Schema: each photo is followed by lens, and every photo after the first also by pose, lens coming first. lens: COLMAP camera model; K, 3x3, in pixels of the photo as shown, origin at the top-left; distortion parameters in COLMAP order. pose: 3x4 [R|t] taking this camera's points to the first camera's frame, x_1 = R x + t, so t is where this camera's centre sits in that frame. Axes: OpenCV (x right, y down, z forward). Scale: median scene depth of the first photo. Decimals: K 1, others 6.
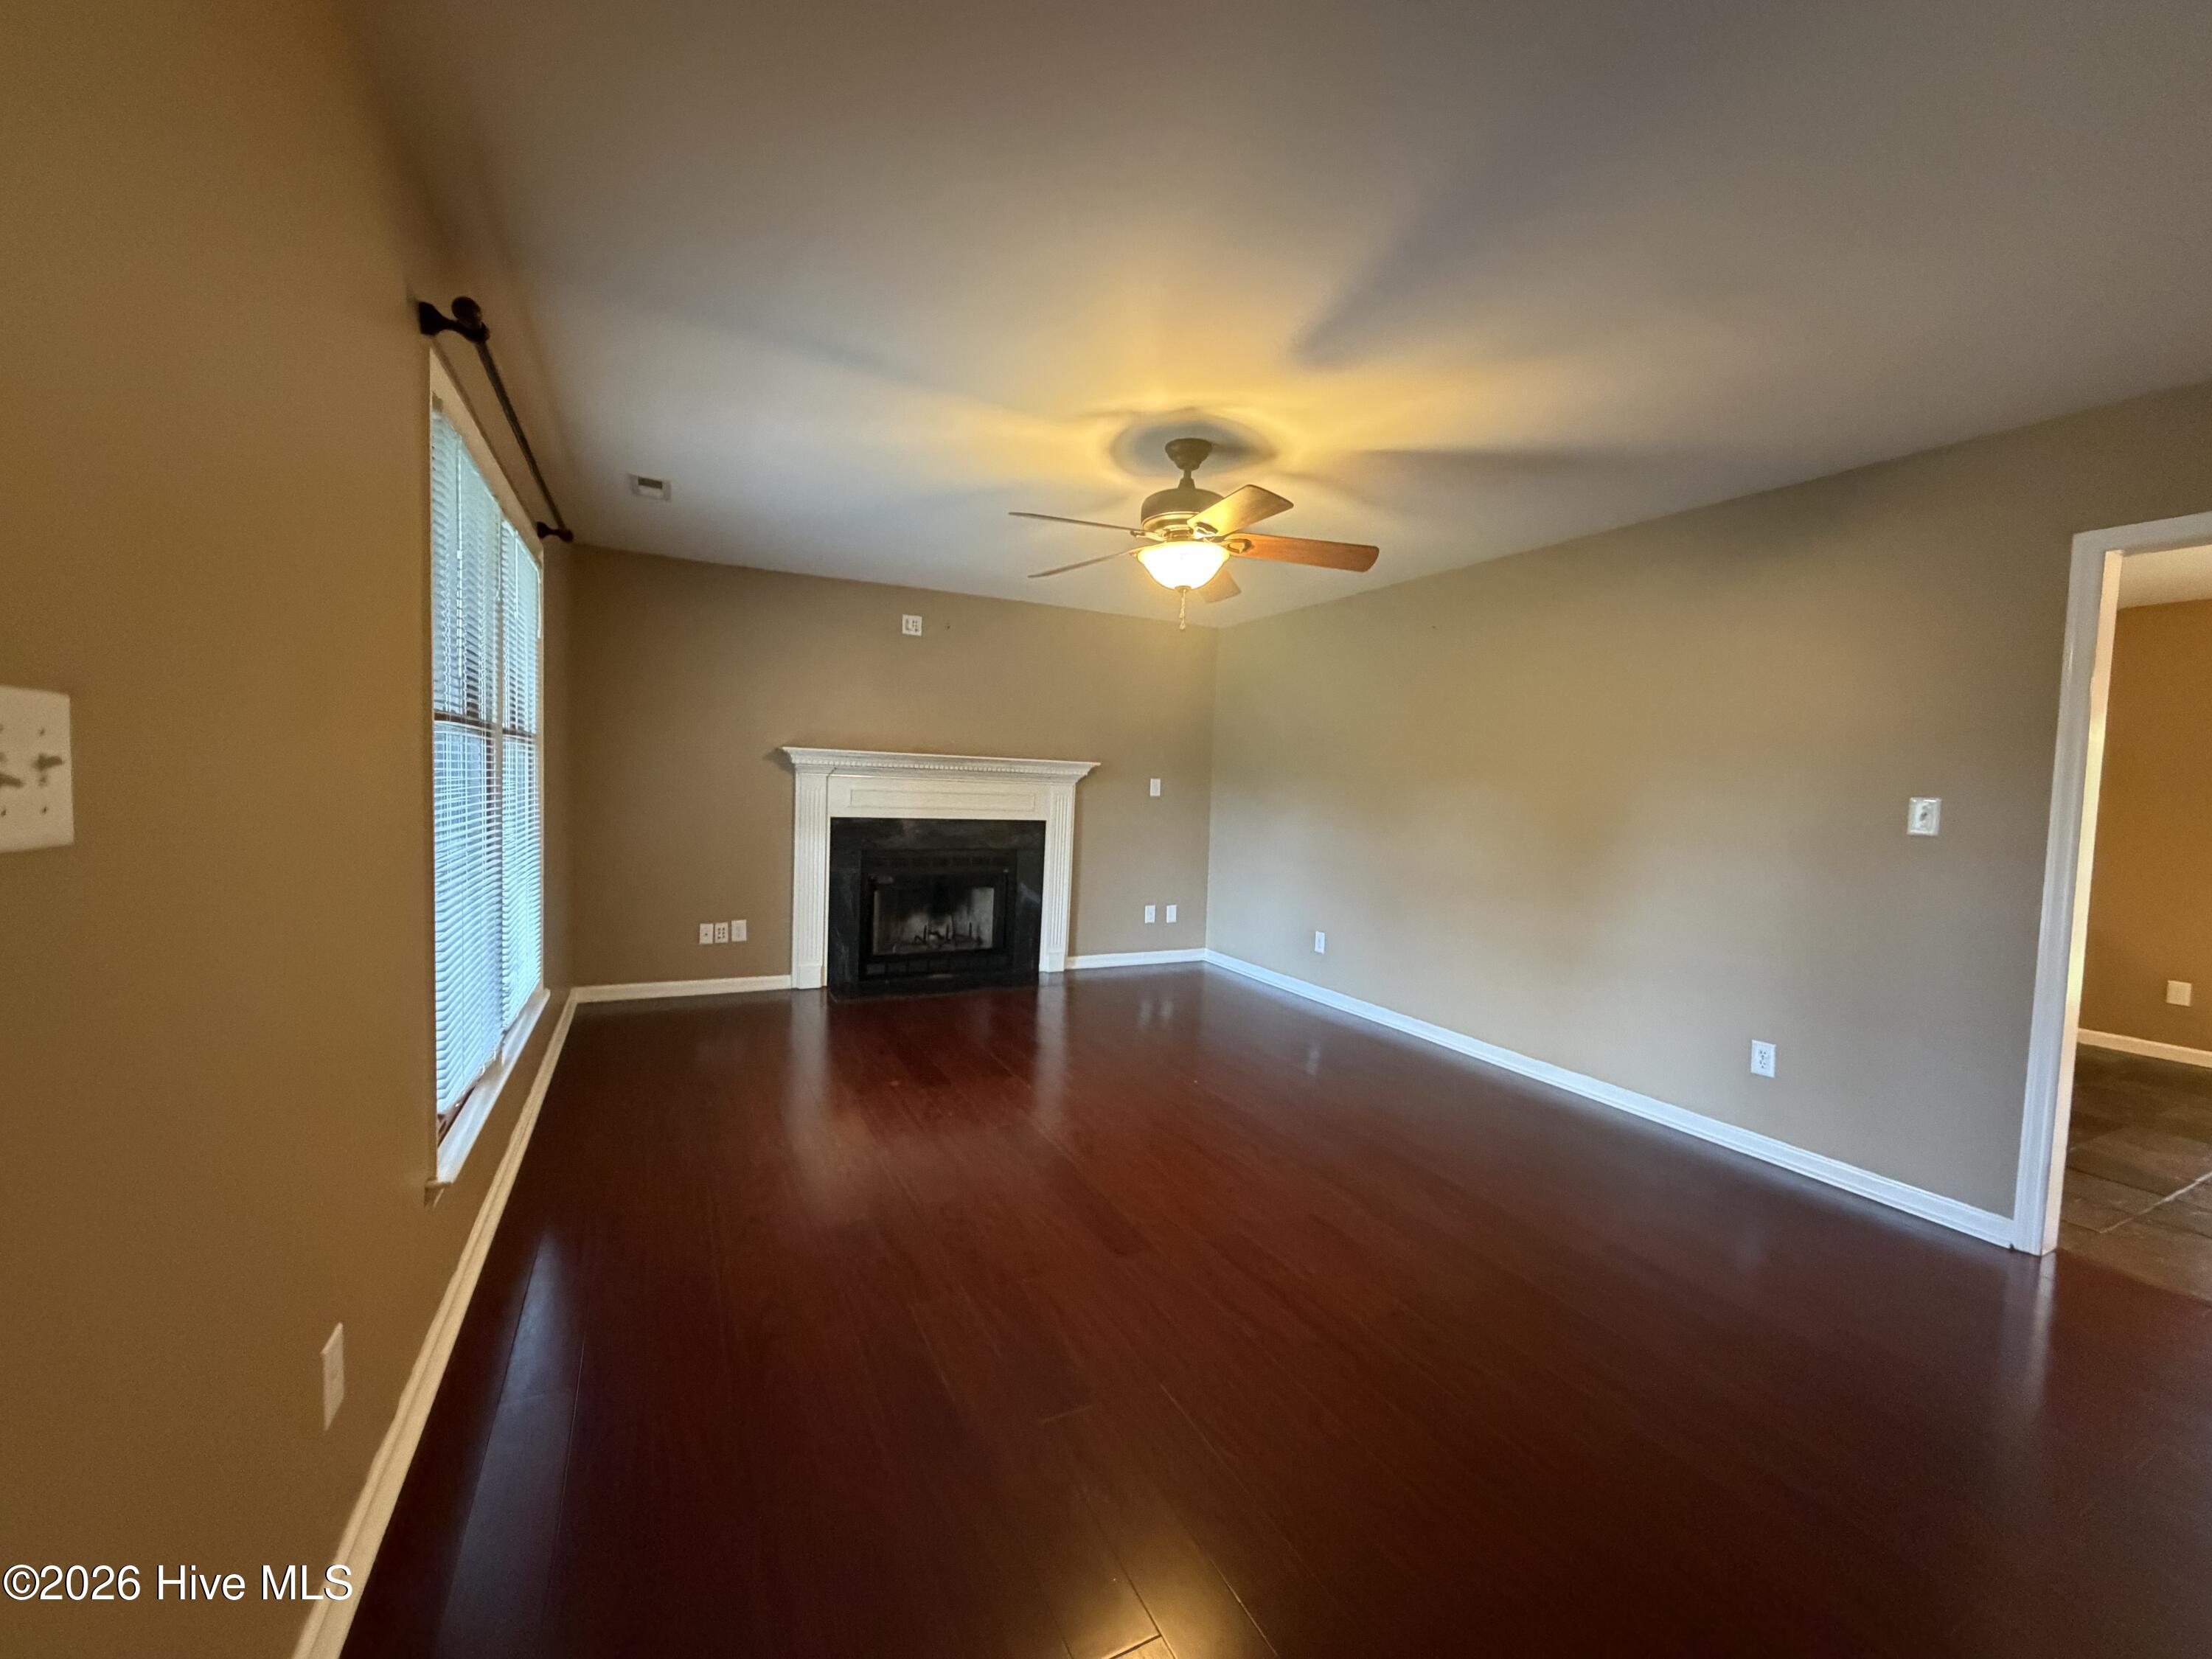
lens RADIAL K [[884.9, 0, 1102.0], [0, 884.9, 831.5], [0, 0, 1]] dist [0.002216, 0.000366]
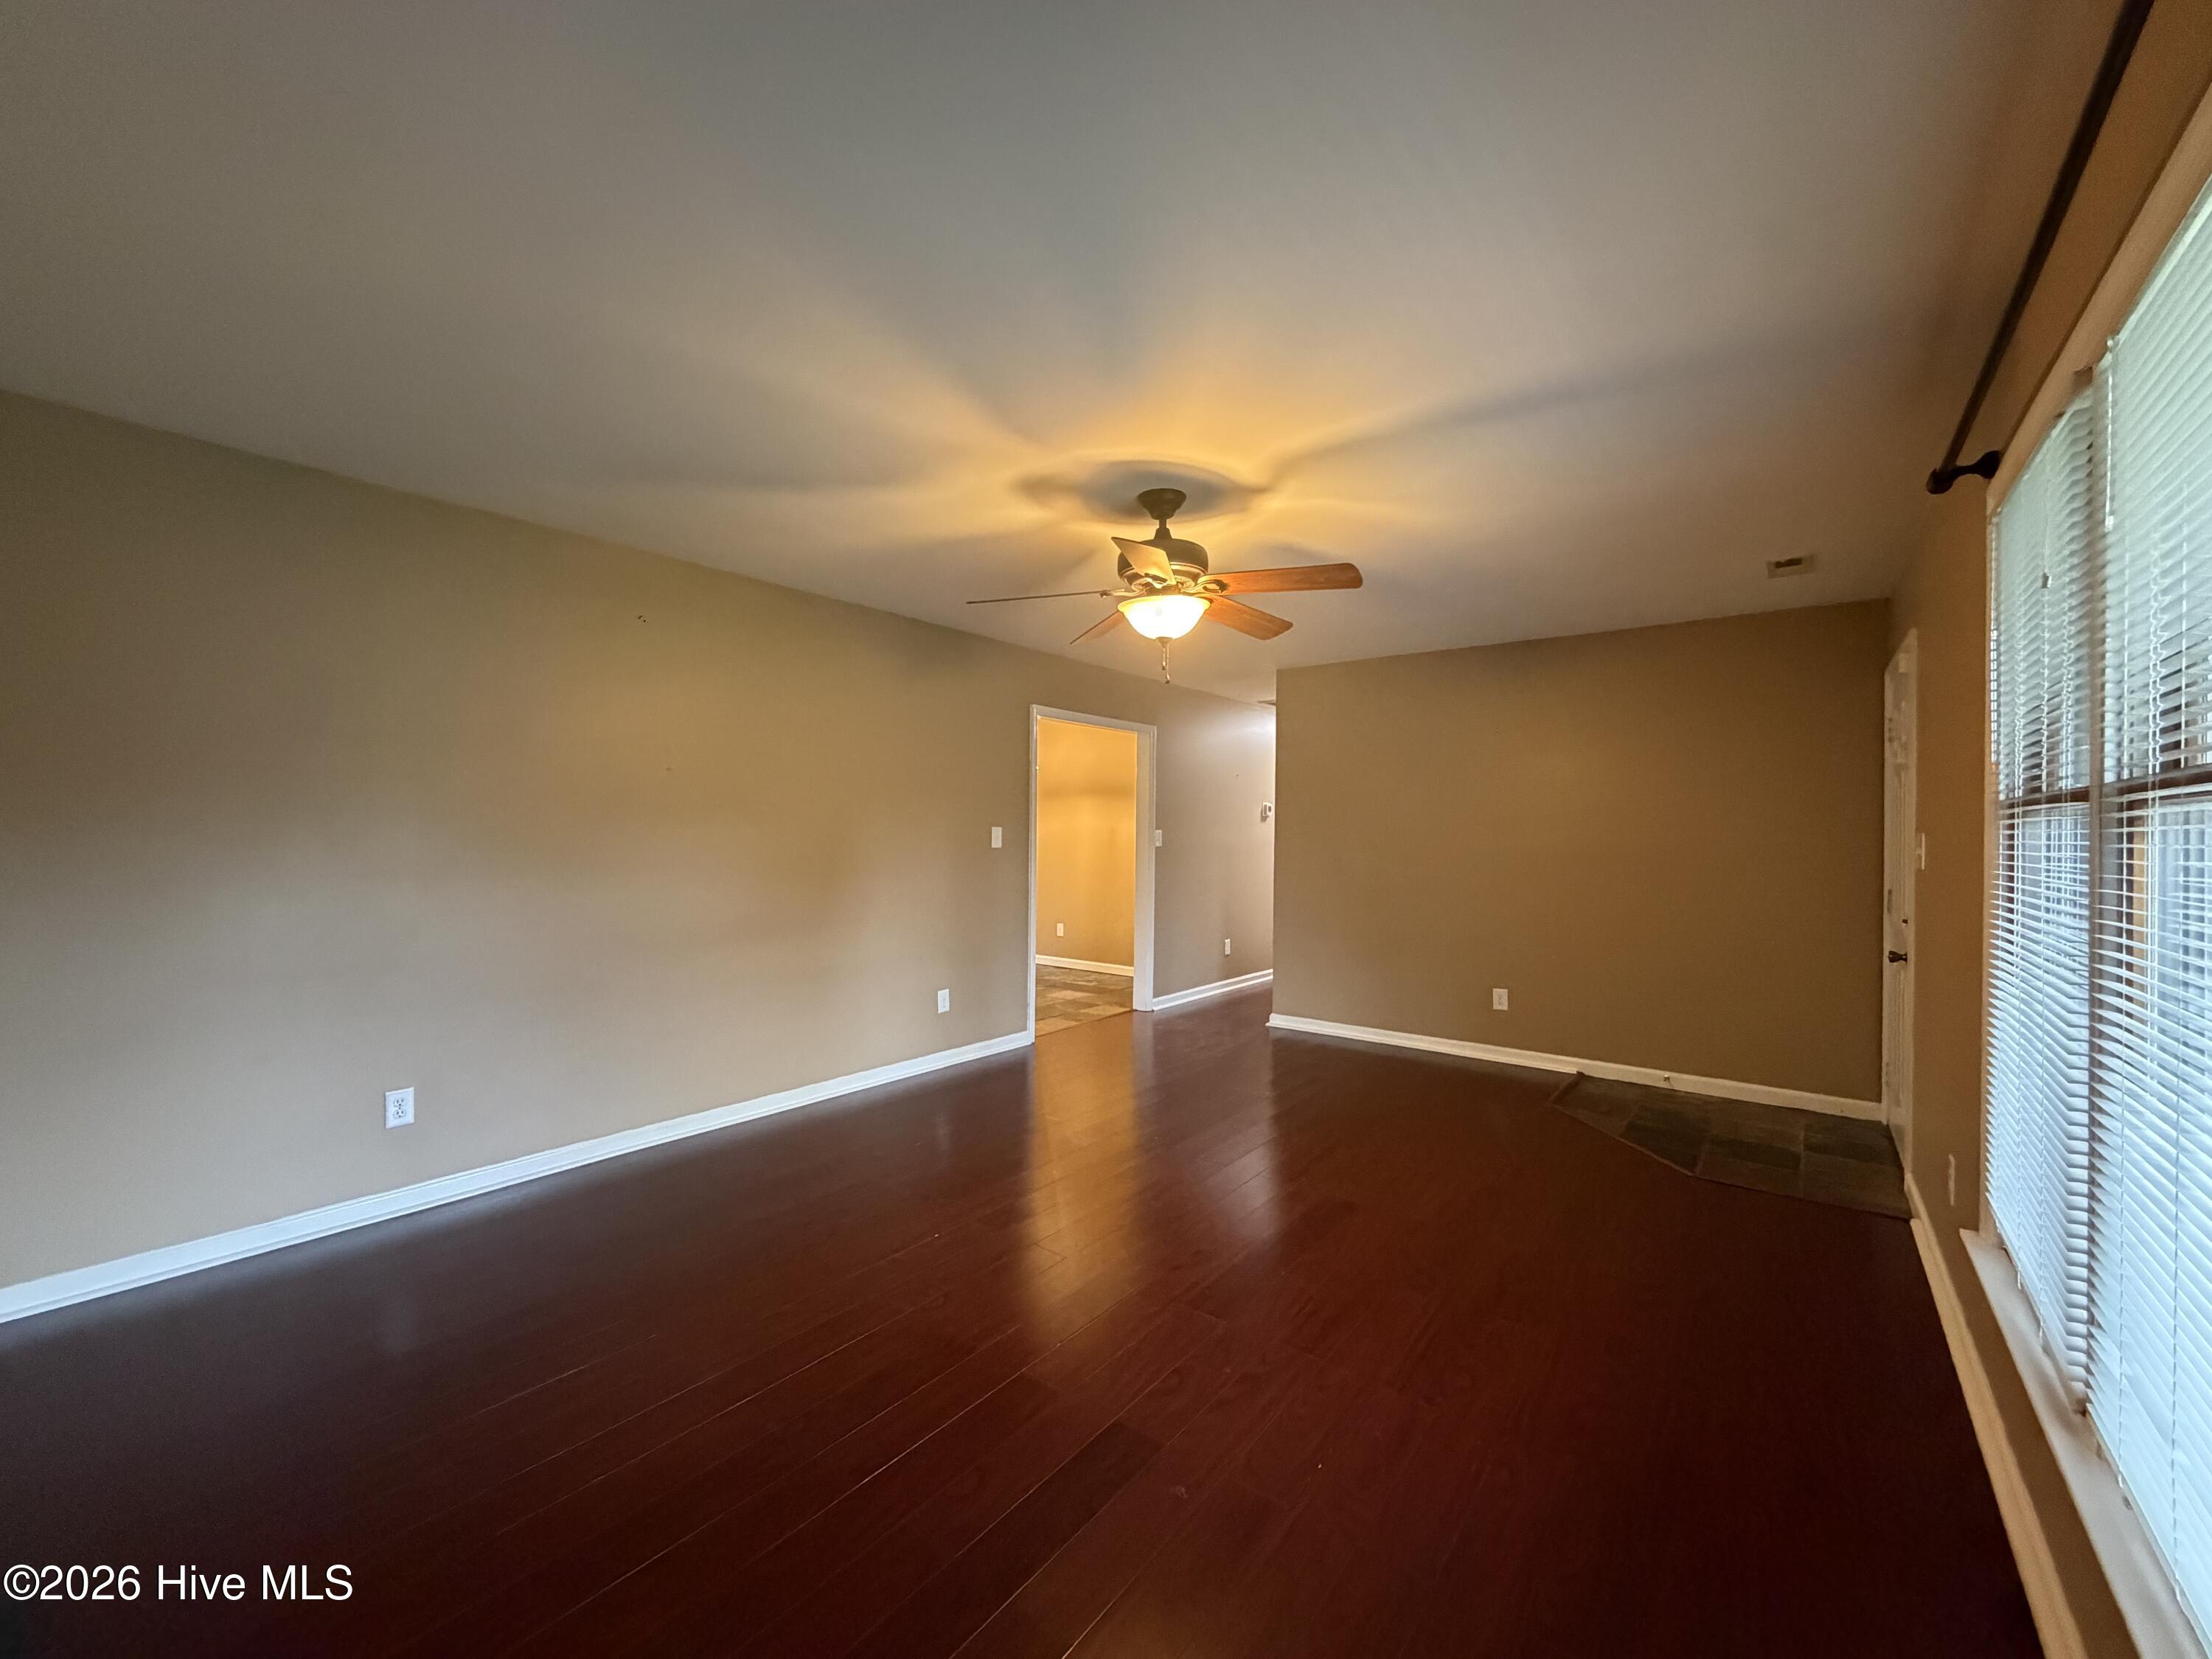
lens RADIAL K [[877.2, 0, 1099.7], [0, 877.2, 830.4], [0, 0, 1]] dist [-0.002777, 0.000673]
pose [[-0.439005, -0.035312, 0.897790, -0.427004], [0.025430, 0.998339, 0.051701, -0.063679], [-0.898125, 0.045528, -0.437378, 0.842018]]
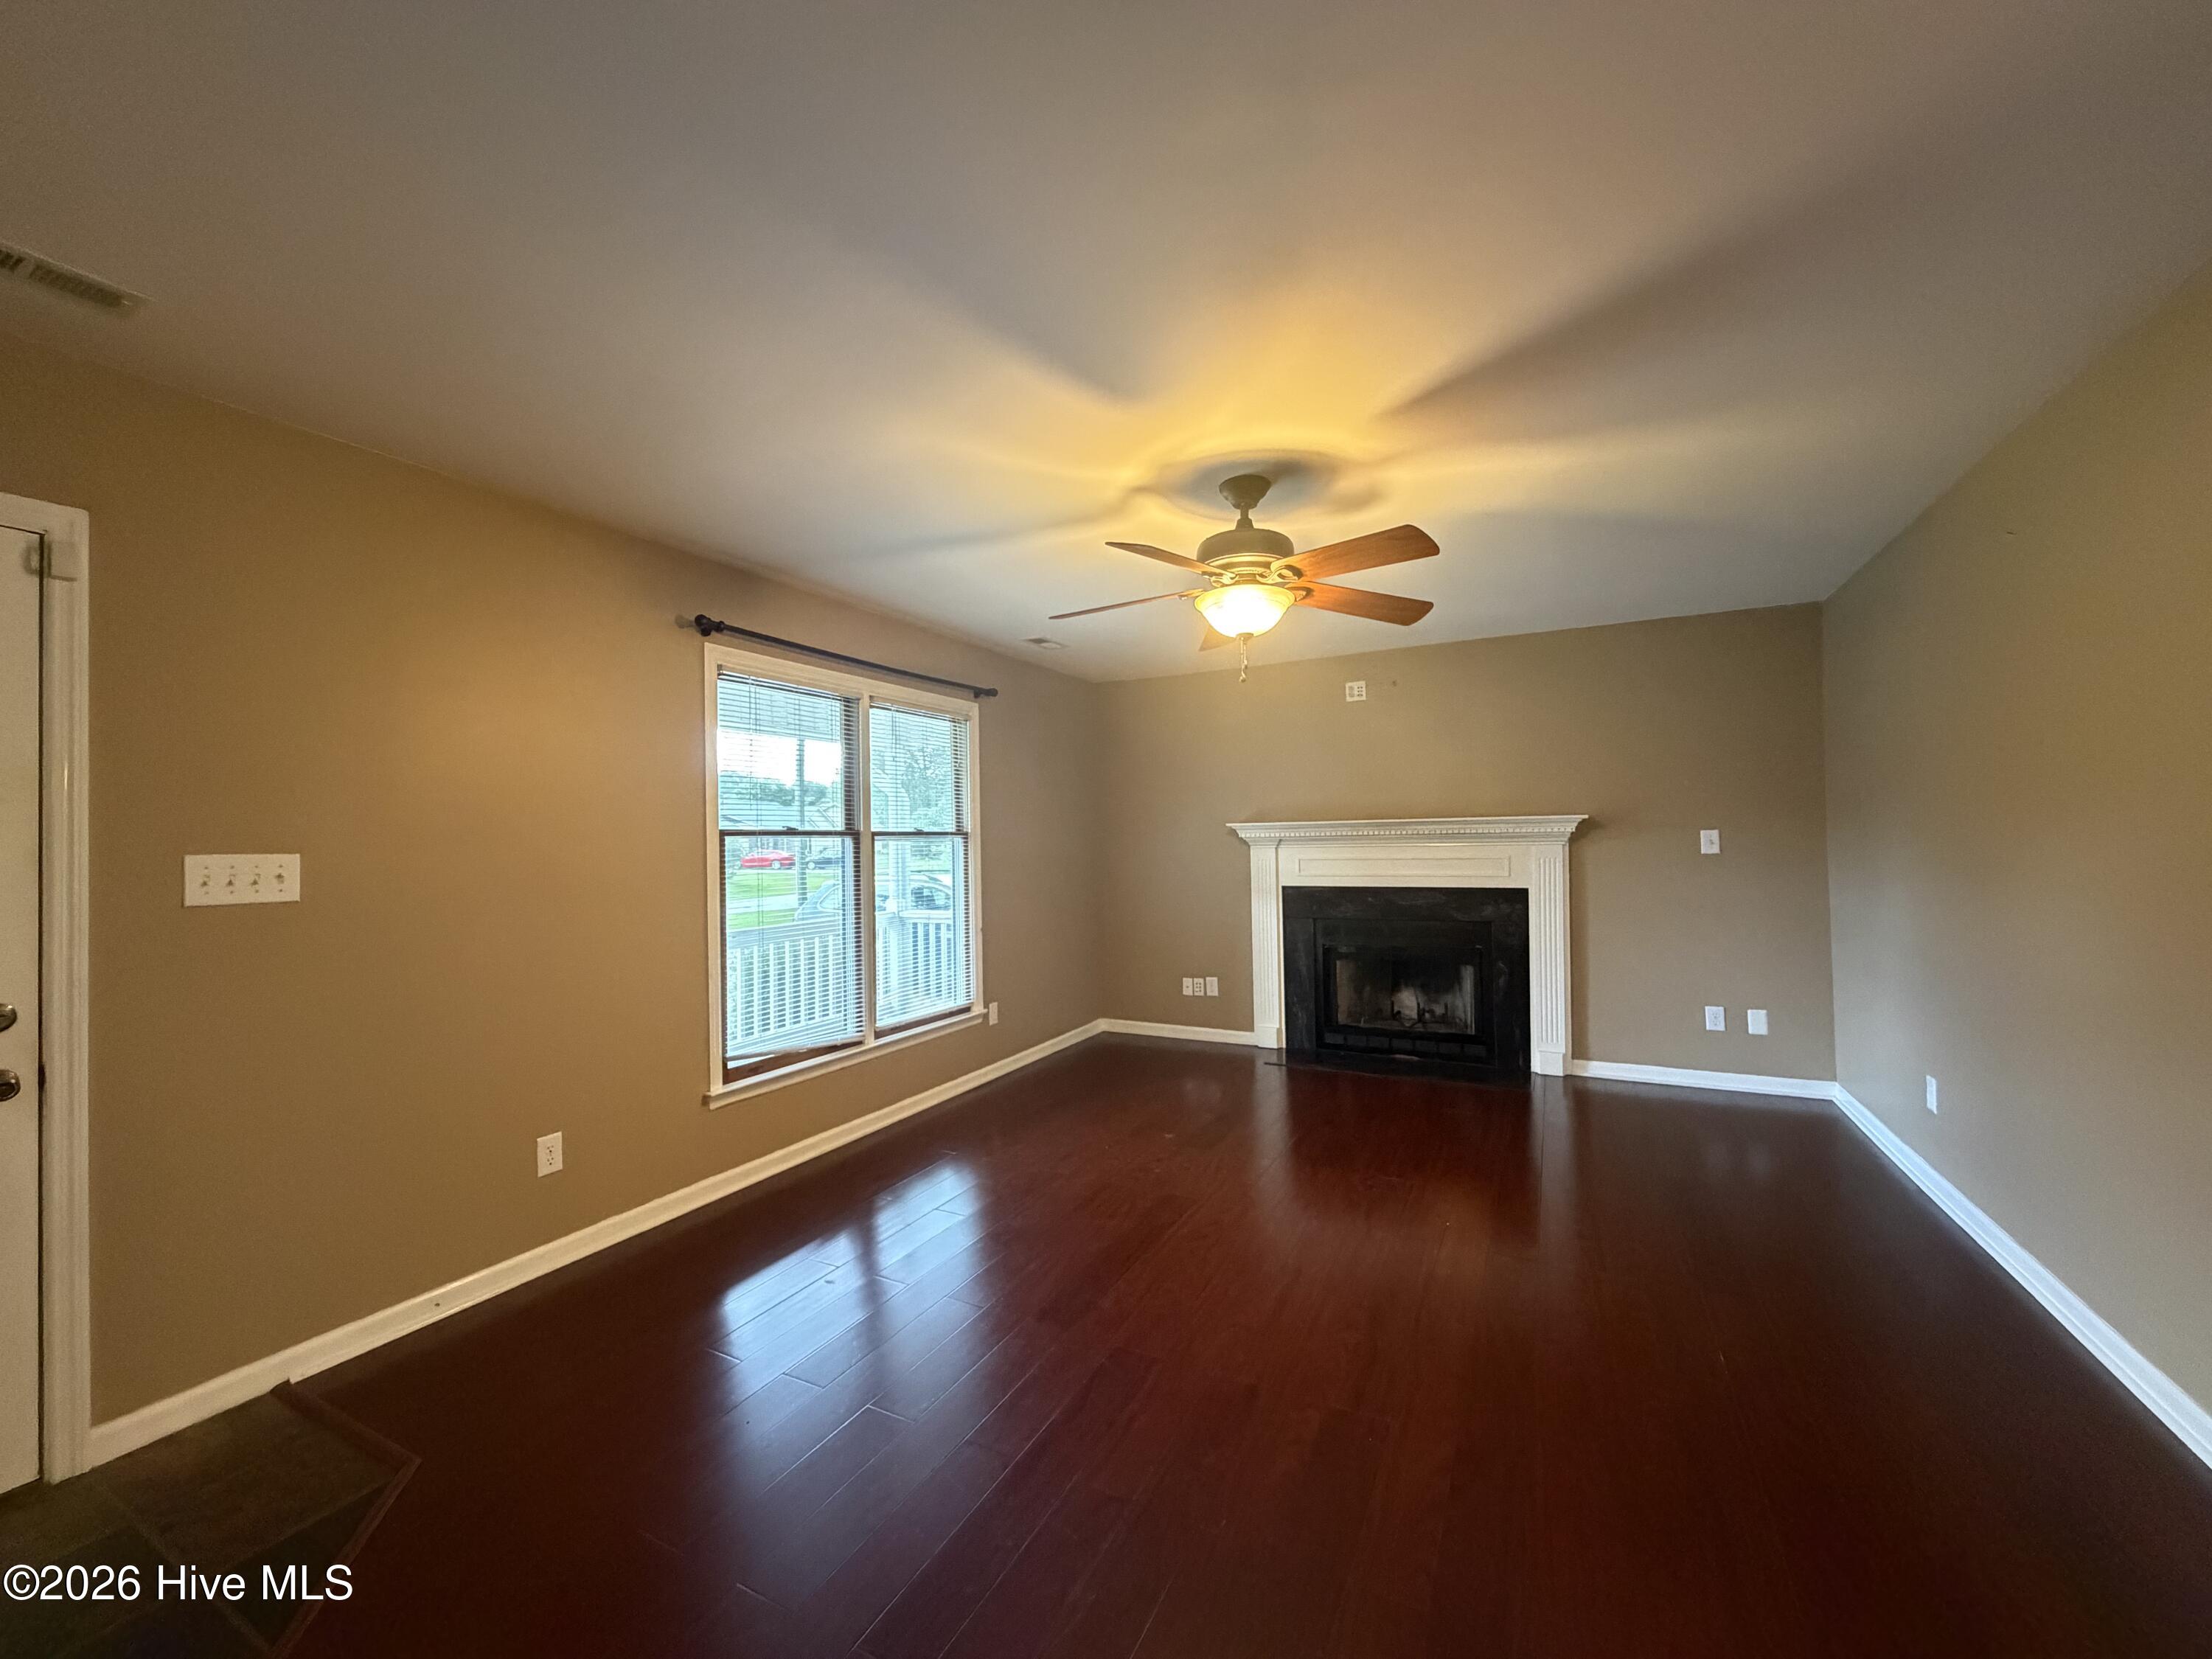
lens RADIAL K [[877.2, 0, 1099.7], [0, 877.2, 830.4], [0, 0, 1]] dist [-0.002777, 0.000673]
pose [[0.579867, -0.058310, -0.812622, 0.406867], [-0.005900, 0.997109, -0.075758, -0.001993], [0.814690, 0.048724, 0.577846, 0.204916]]
